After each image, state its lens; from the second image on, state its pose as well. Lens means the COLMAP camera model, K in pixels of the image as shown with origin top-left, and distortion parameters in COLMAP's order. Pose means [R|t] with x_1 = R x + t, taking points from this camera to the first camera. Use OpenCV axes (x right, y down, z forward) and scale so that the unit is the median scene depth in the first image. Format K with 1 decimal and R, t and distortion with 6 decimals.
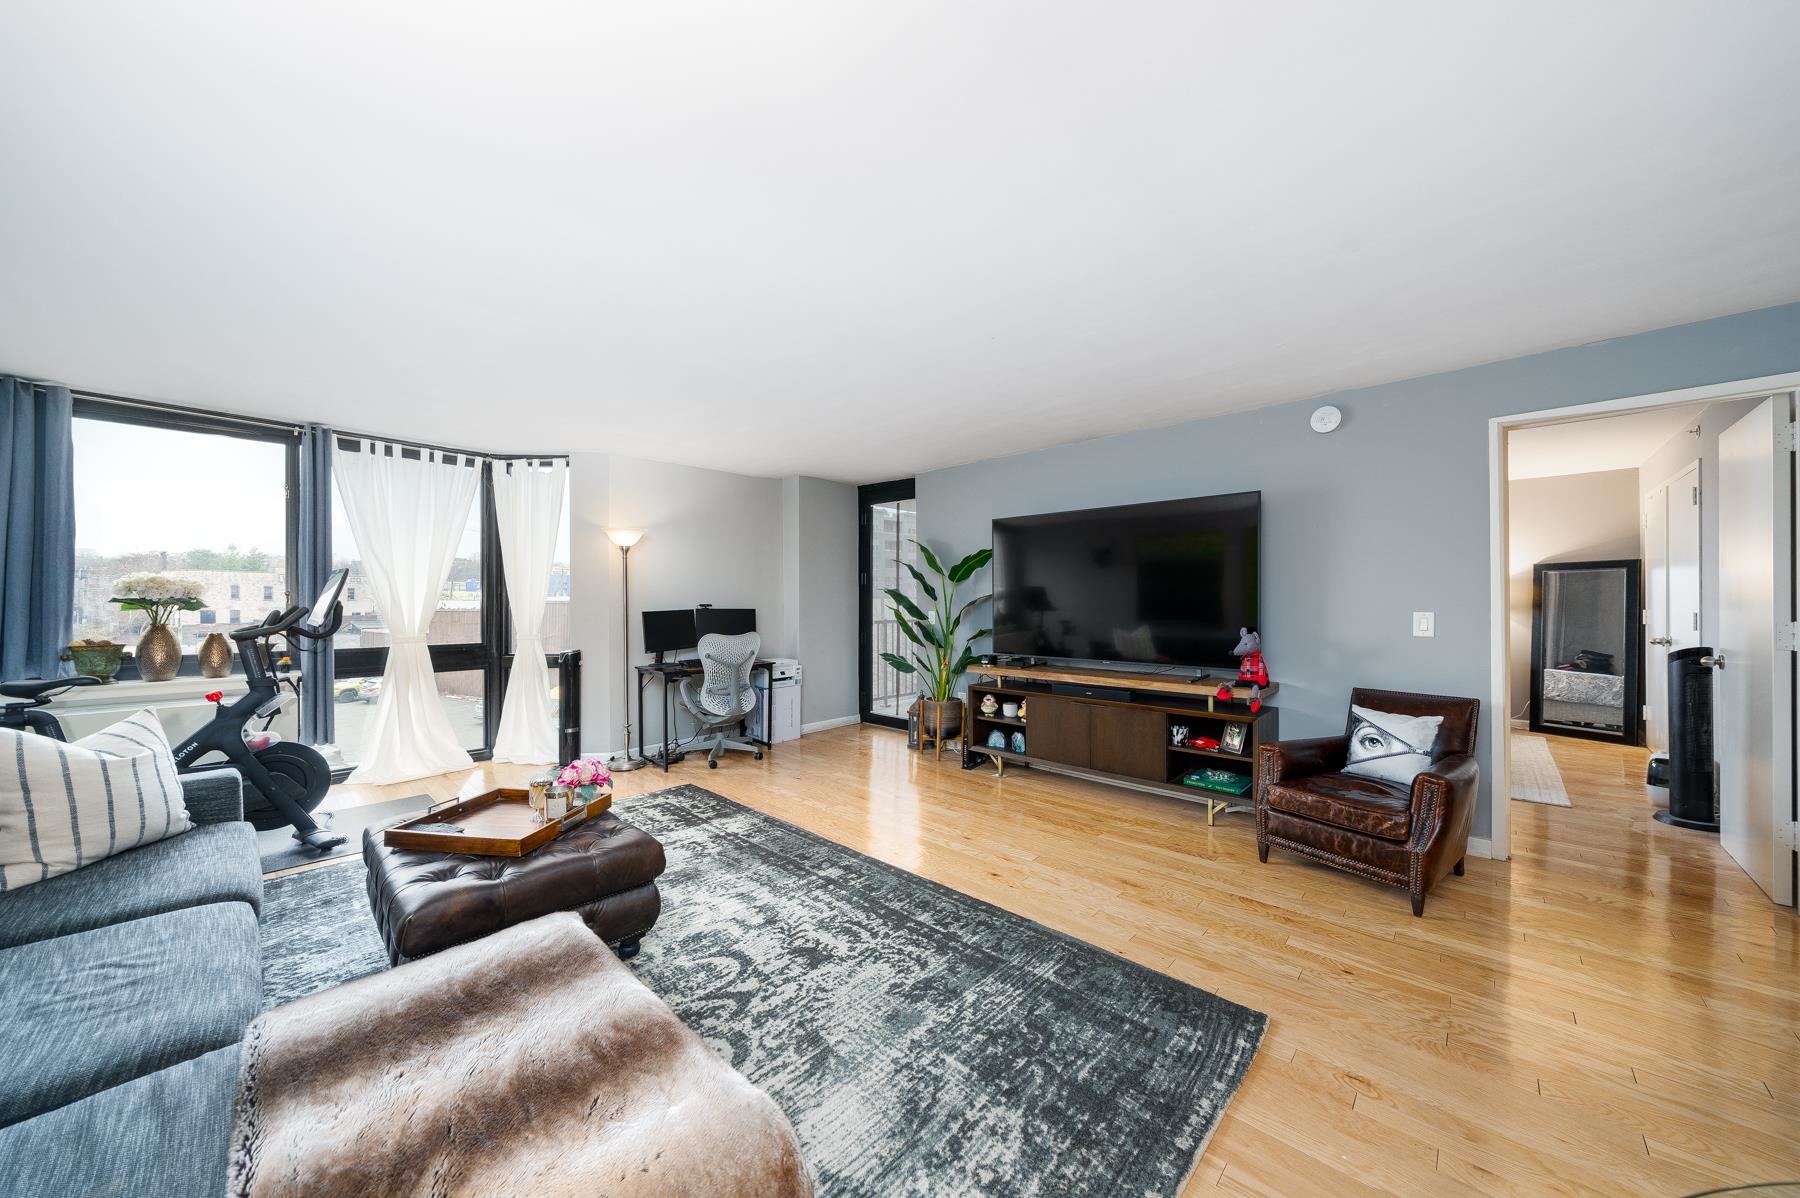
lens RADIAL K [[618.5, 0, 900.4], [0, 618.5, 602.0], [0, 0, 1]] dist [-0.008108, -0.000080]
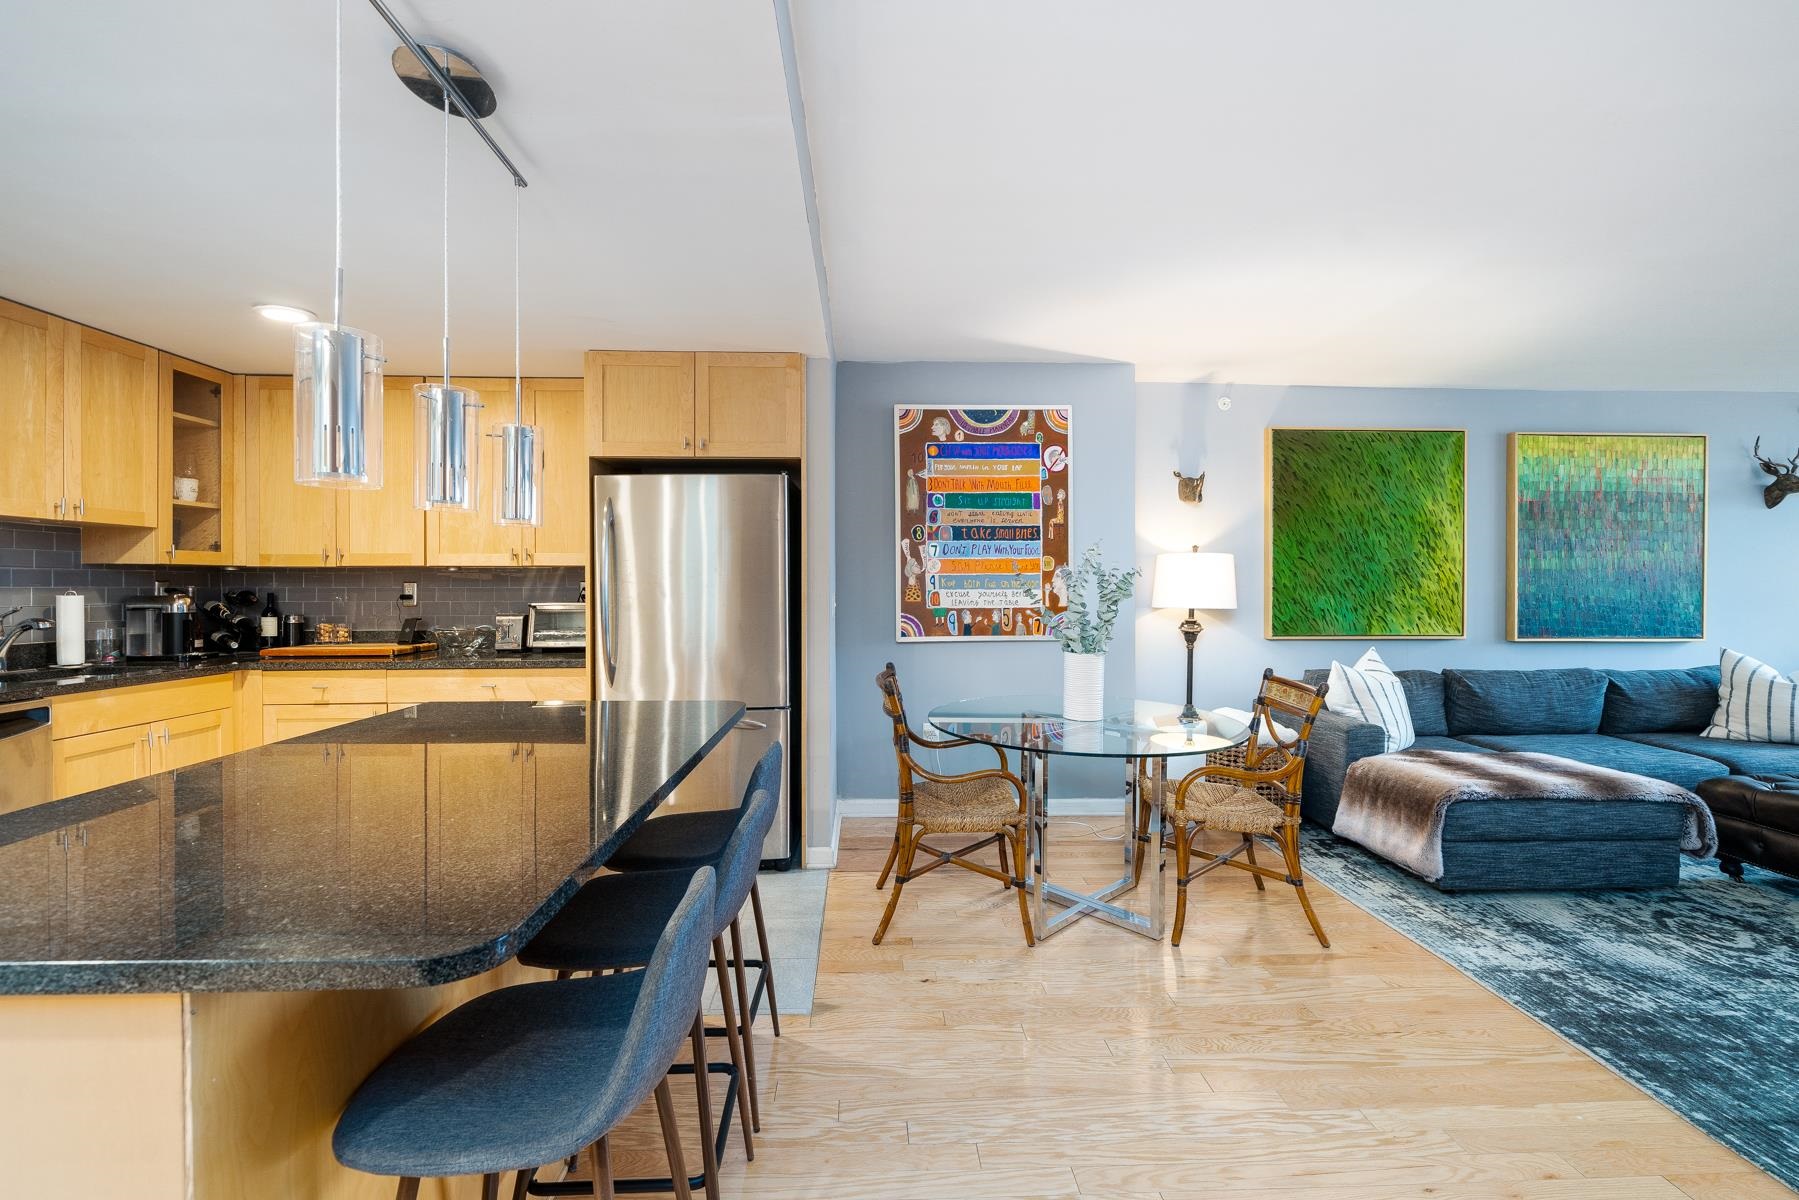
lens RADIAL K [[759.4, 0, 896.0], [0, 759.4, 595.6], [0, 0, 1]] dist [-0.001829, 0.000248]
pose [[-0.701168, 0.008261, -0.712948, 1.240963], [0.003098, 0.999959, 0.008541, 0.008696], [0.712990, 0.003780, -0.701164, 0.546904]]
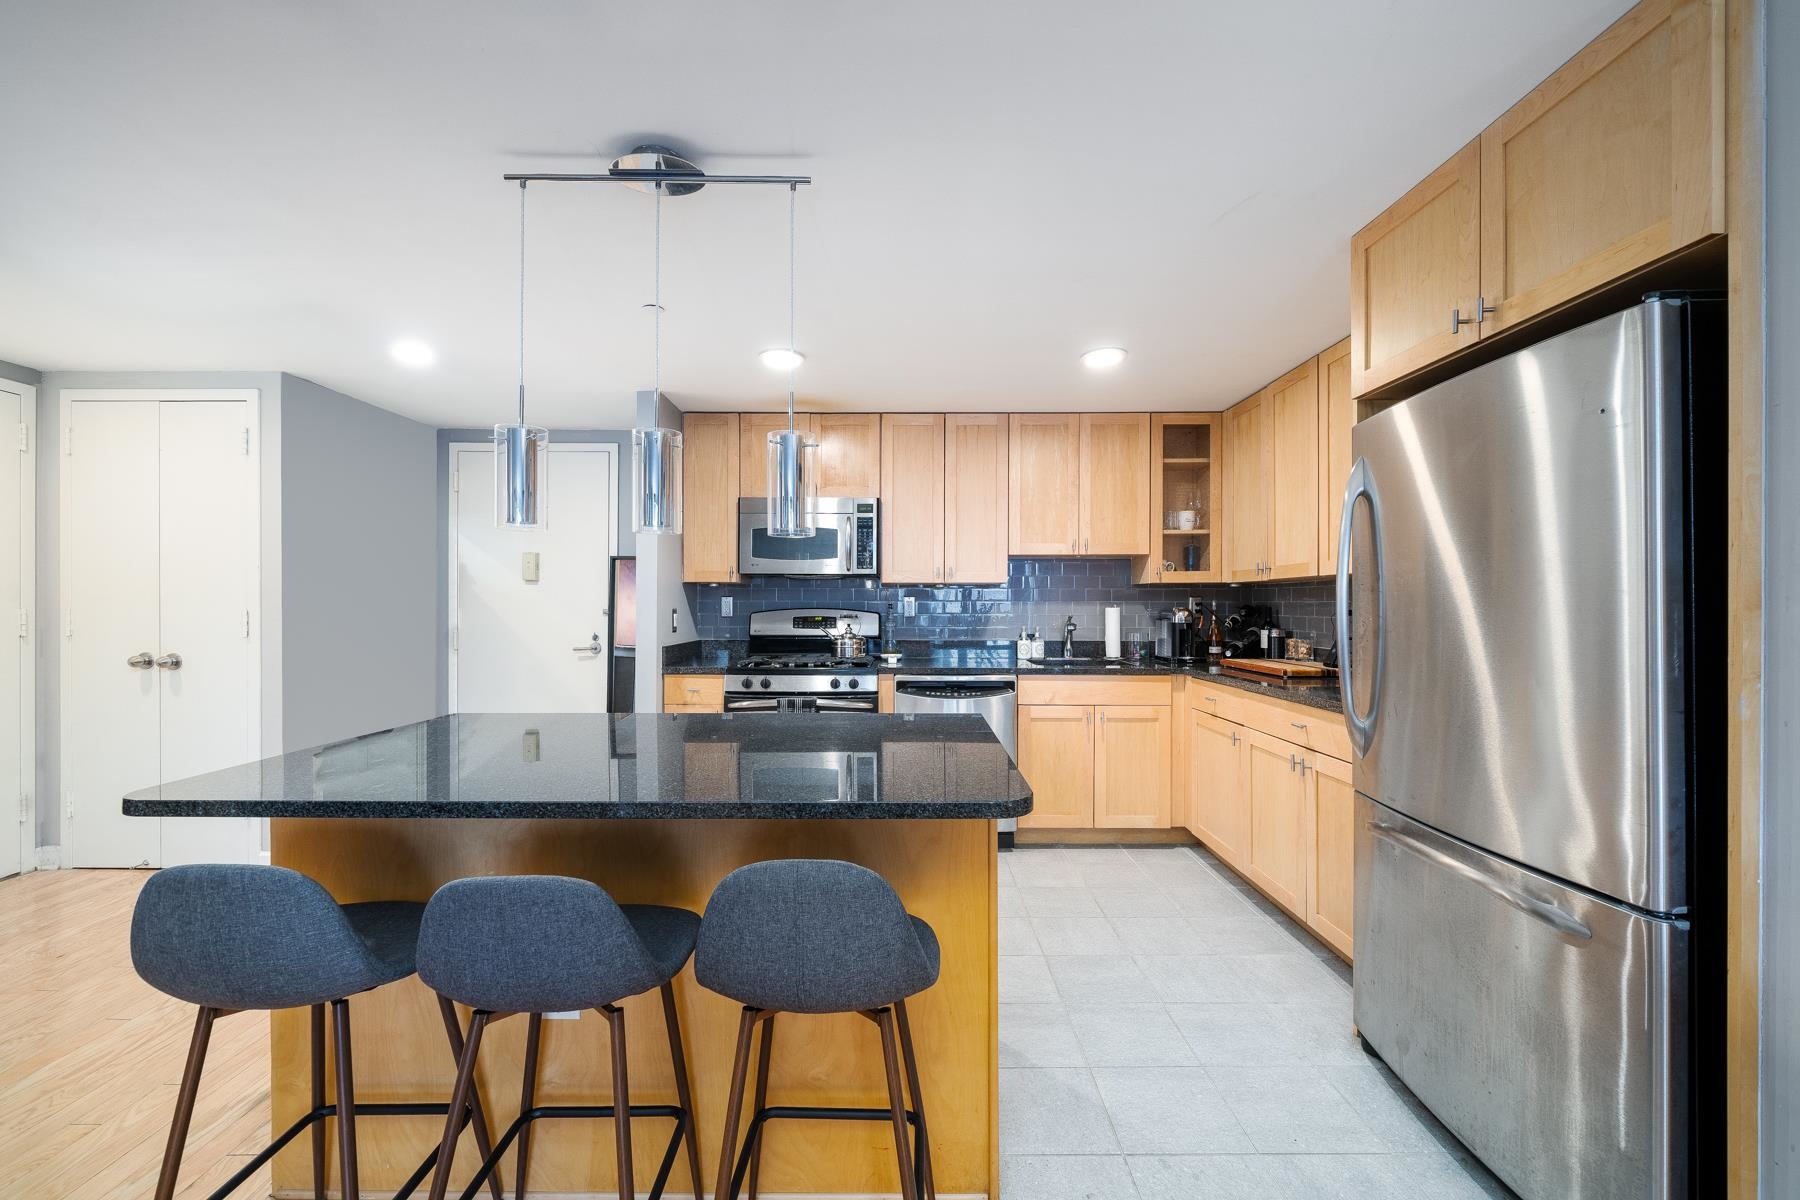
lens RADIAL K [[716.8, 0, 900.0], [0, 716.8, 600.0], [0, 0, 1]] dist [-0.000382, 0.000100]
pose [[-0.680198, 0.004793, 0.733013, 0.512941], [-0.002557, 0.999957, -0.008911, 0.012959], [-0.733024, -0.007936, -0.680156, 0.212107]]
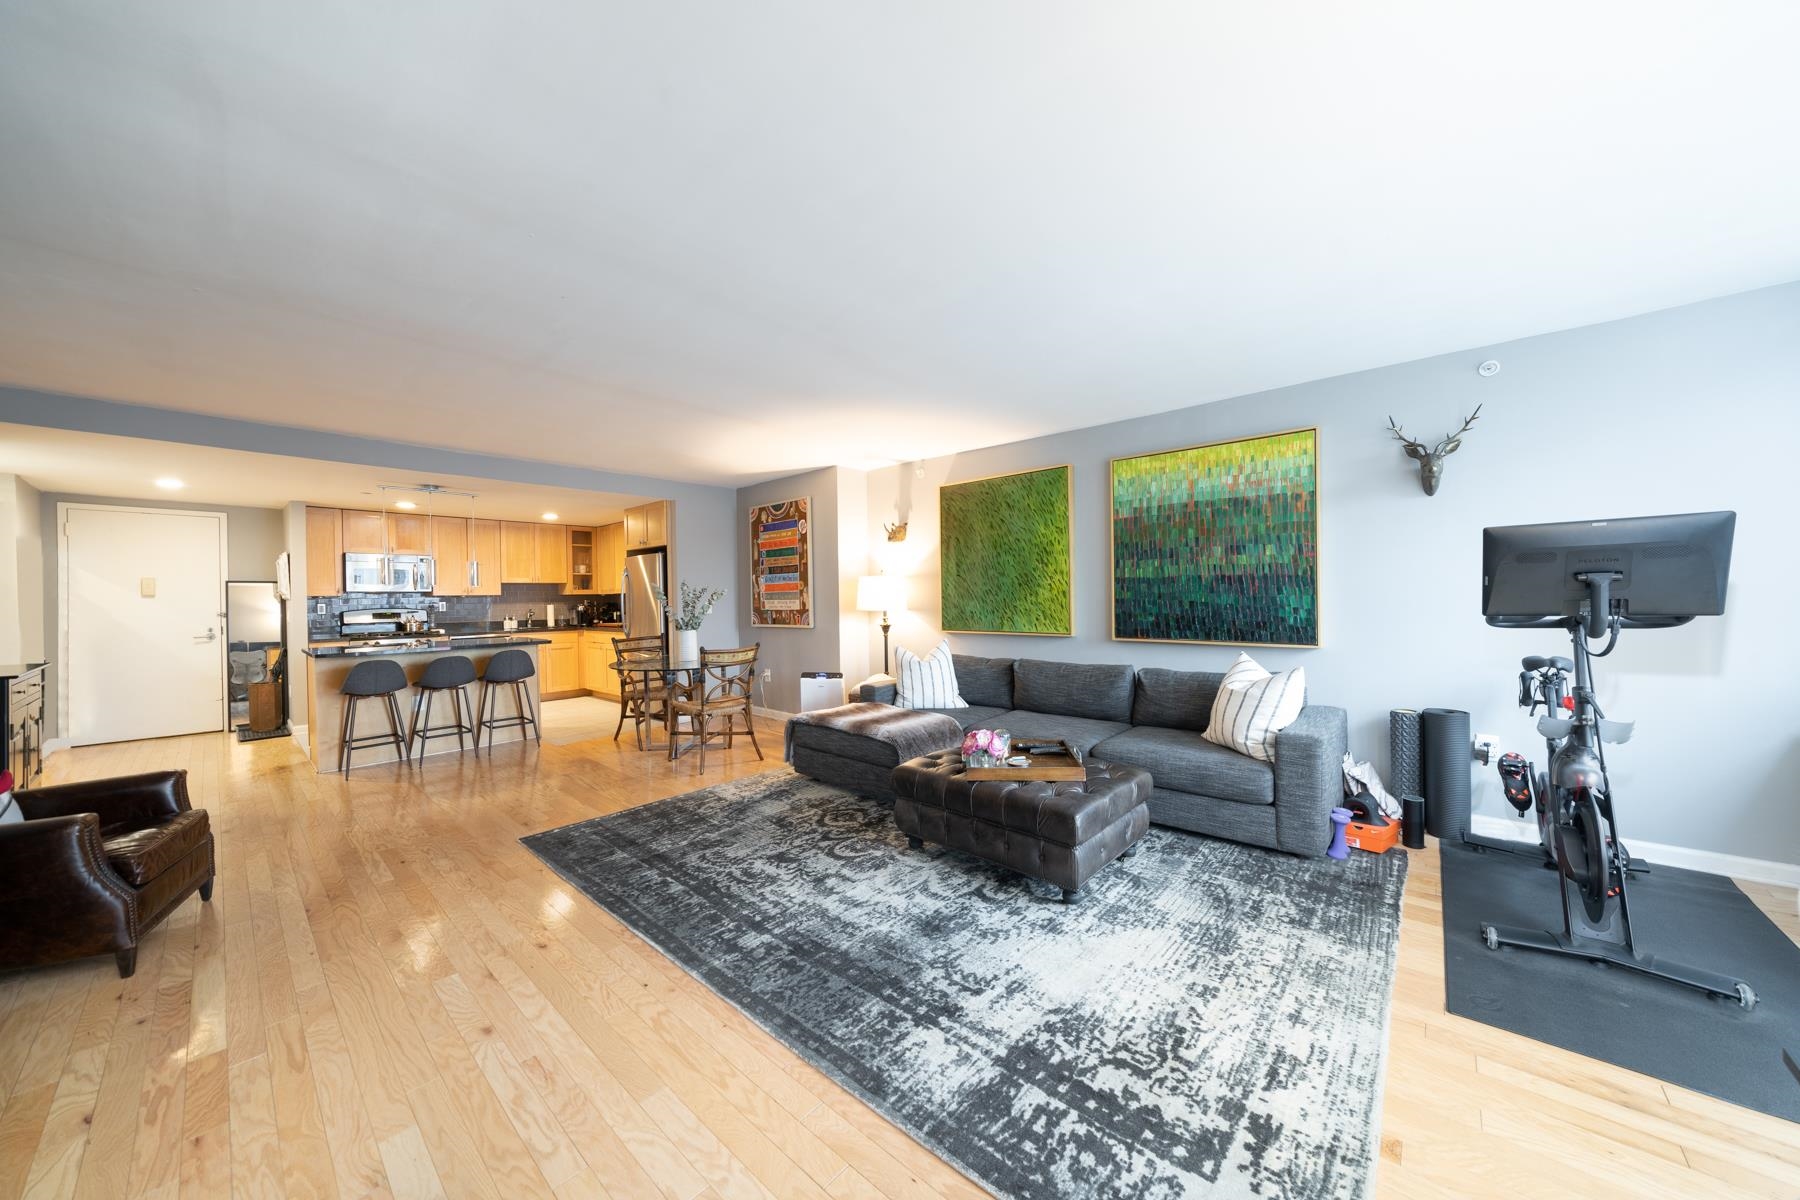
lens RADIAL K [[612.2, 0, 900.0], [0, 612.2, 600.0], [0, 0, 1]] dist [-0.006774, -0.000052]
pose [[-0.999413, 0.017220, -0.029632, -0.295584], [0.017145, 0.999849, 0.002774, 0.011678], [0.029675, 0.002265, -0.999557, 1.870669]]
